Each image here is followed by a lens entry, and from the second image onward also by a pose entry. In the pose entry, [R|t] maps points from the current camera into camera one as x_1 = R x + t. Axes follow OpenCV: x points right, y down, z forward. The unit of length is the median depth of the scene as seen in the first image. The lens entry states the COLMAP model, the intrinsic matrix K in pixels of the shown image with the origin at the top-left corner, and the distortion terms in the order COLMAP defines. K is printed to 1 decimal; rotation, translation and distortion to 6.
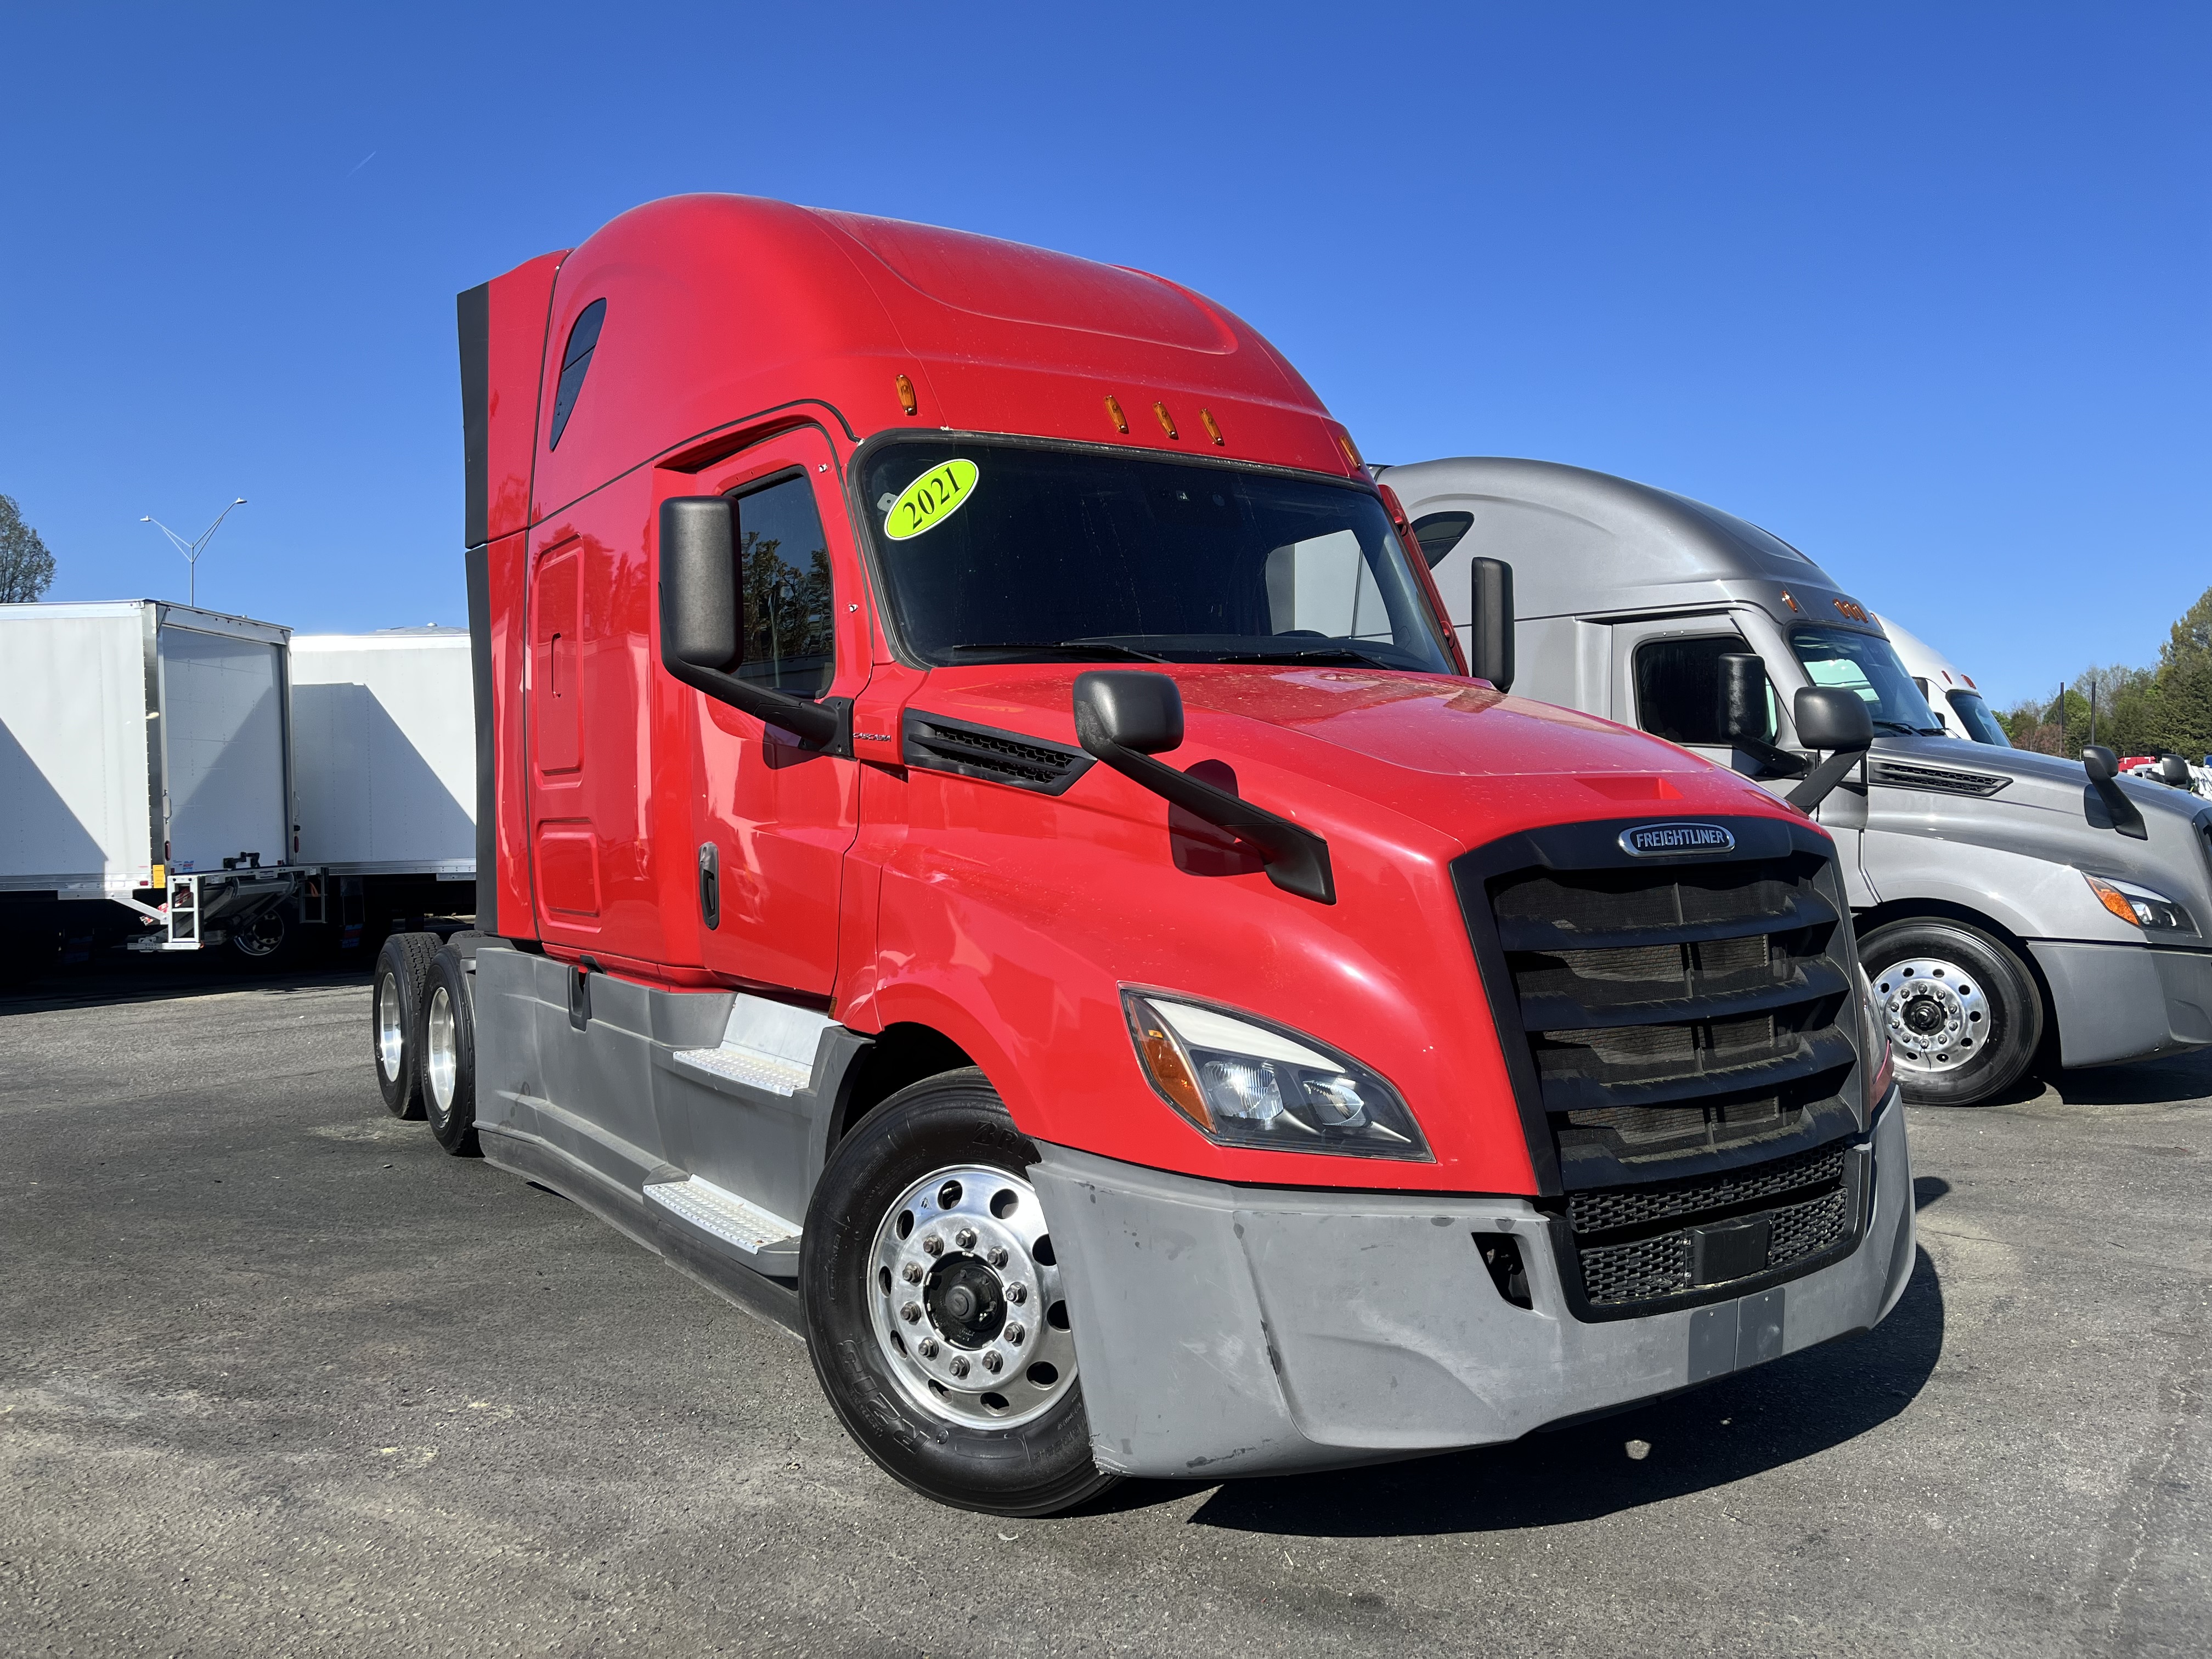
lens RADIAL K [[1657.9, 0, 1106.0], [0, 1657.9, 829.5], [0, 0, 1]] dist [-0.002468, 0.003930]
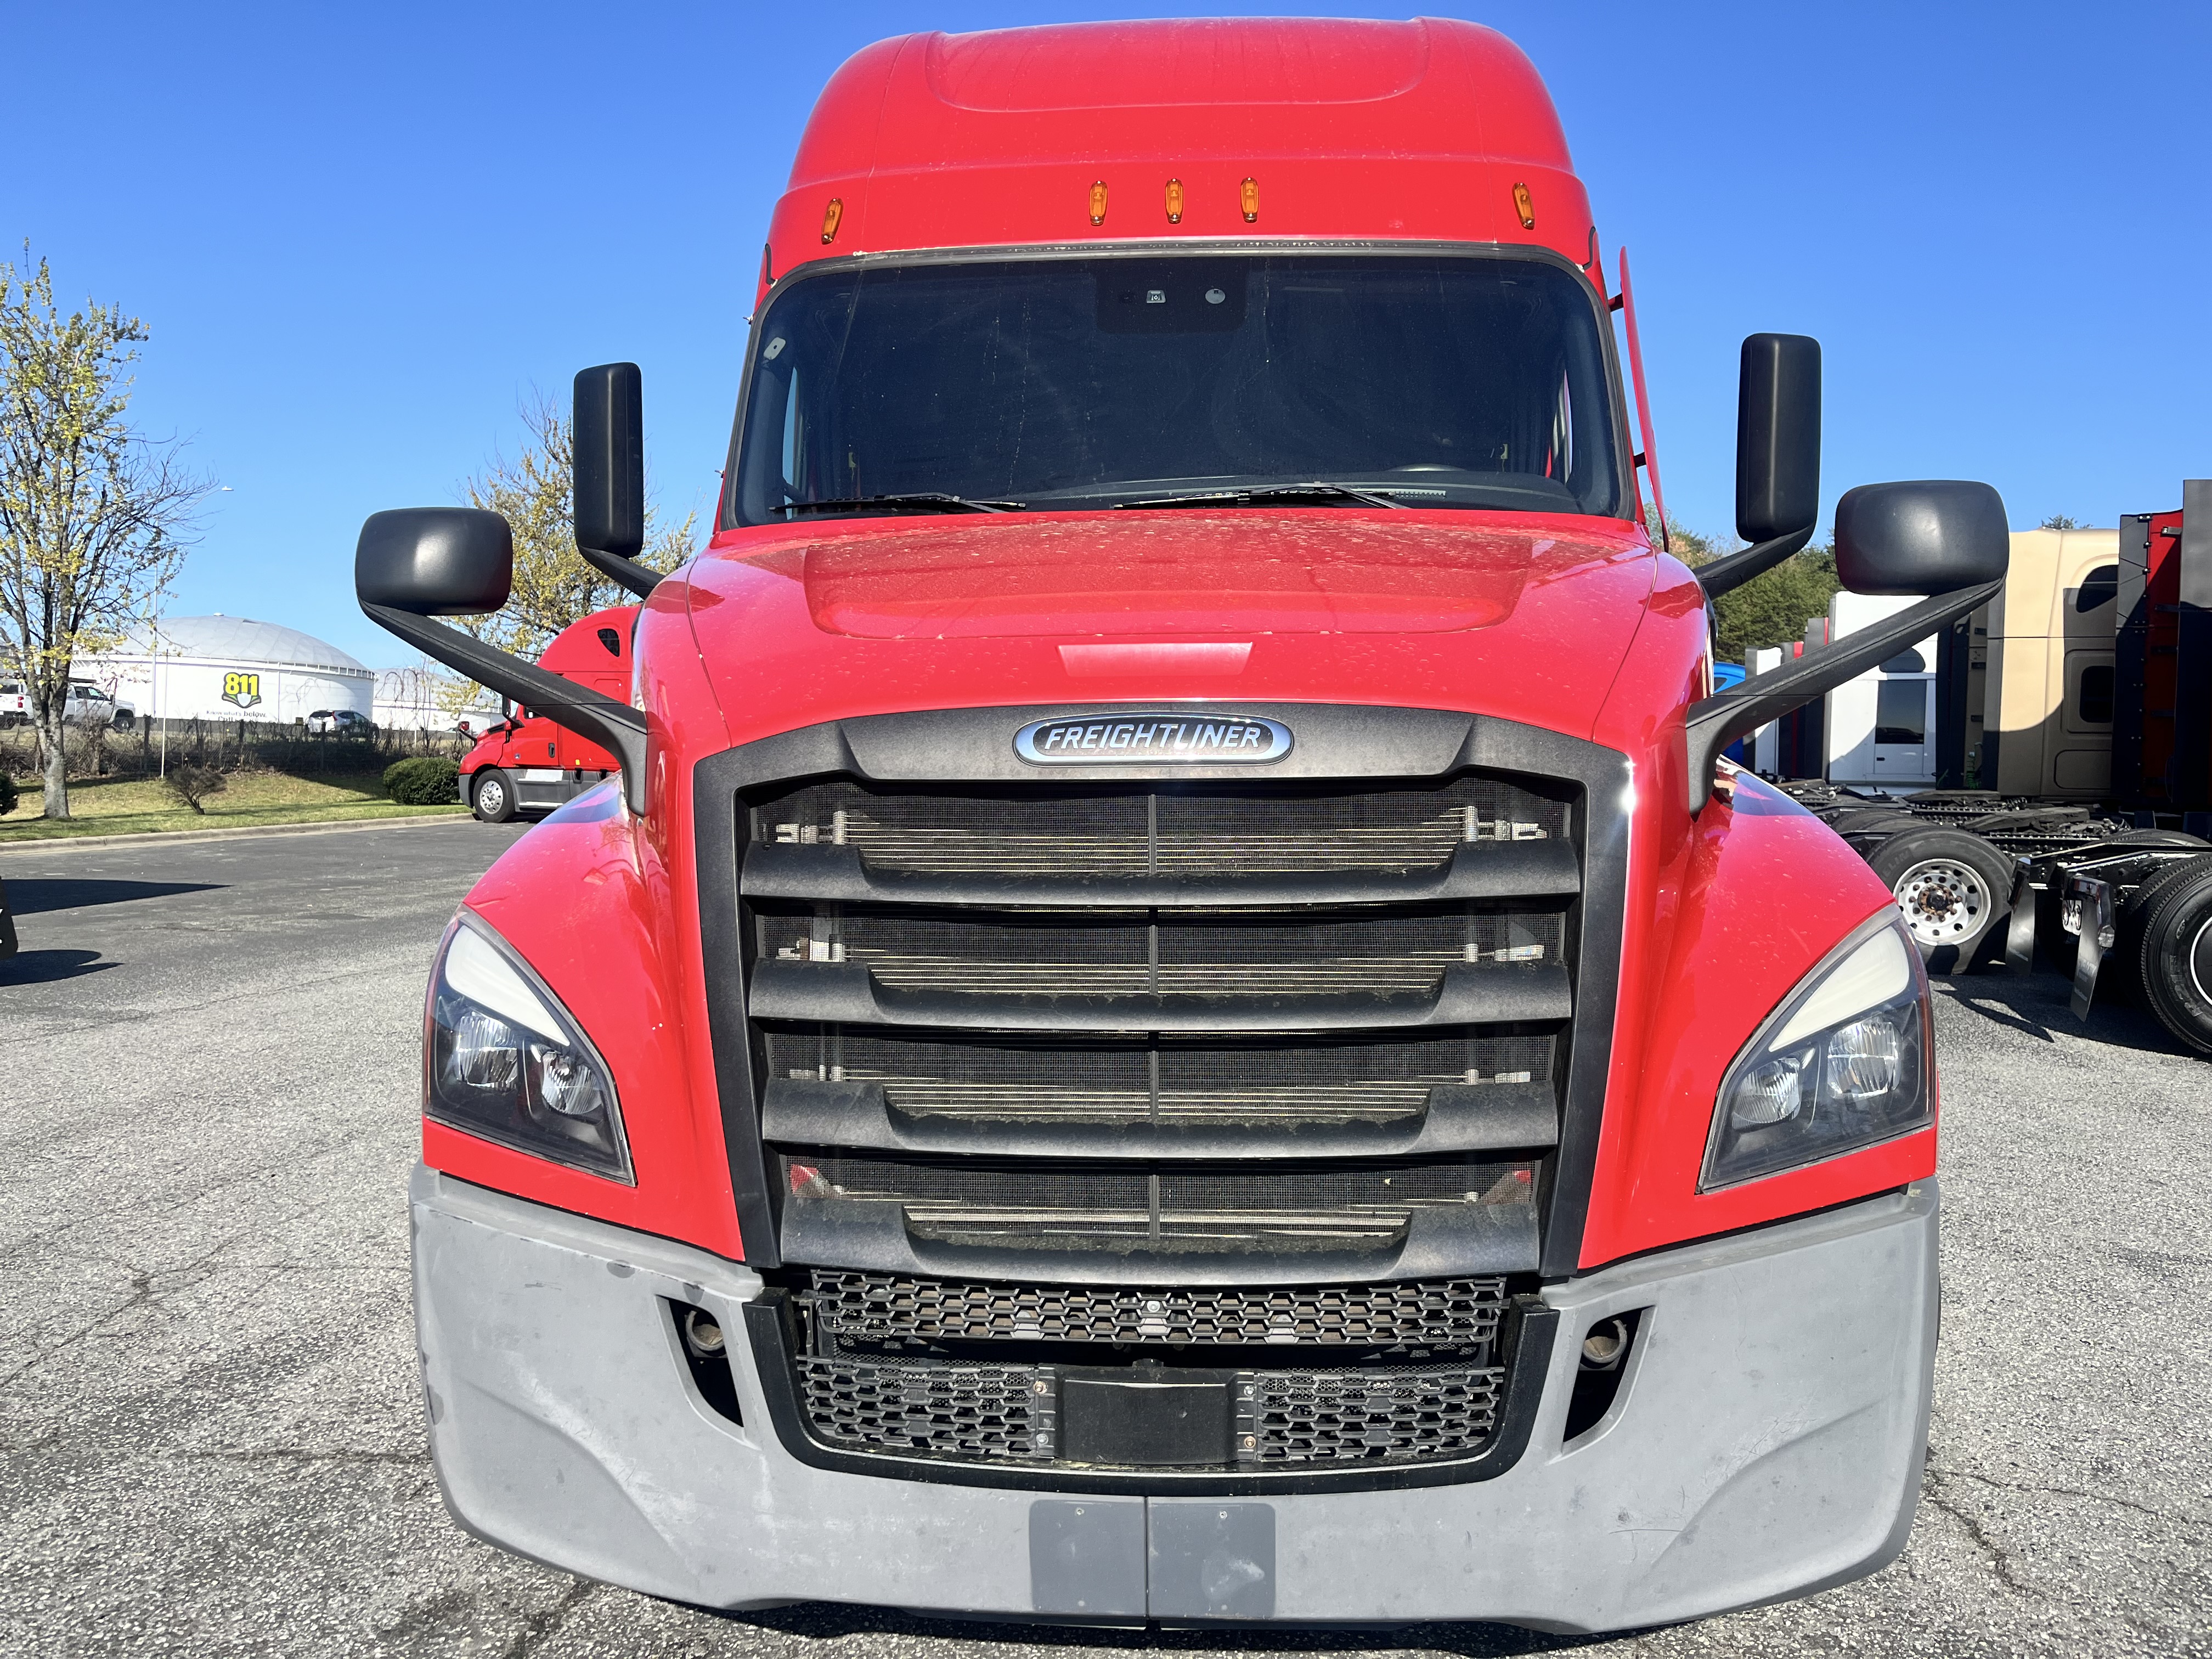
lens RADIAL K [[1657.9, 0, 1106.0], [0, 1657.9, 829.5], [0, 0, 1]] dist [-0.002468, 0.003930]
pose [[0.808582, 0.040921, -0.586959, 0.763276], [-0.011725, 0.998501, 0.053460, 0.010595], [0.588267, -0.036344, 0.807850, 0.555289]]
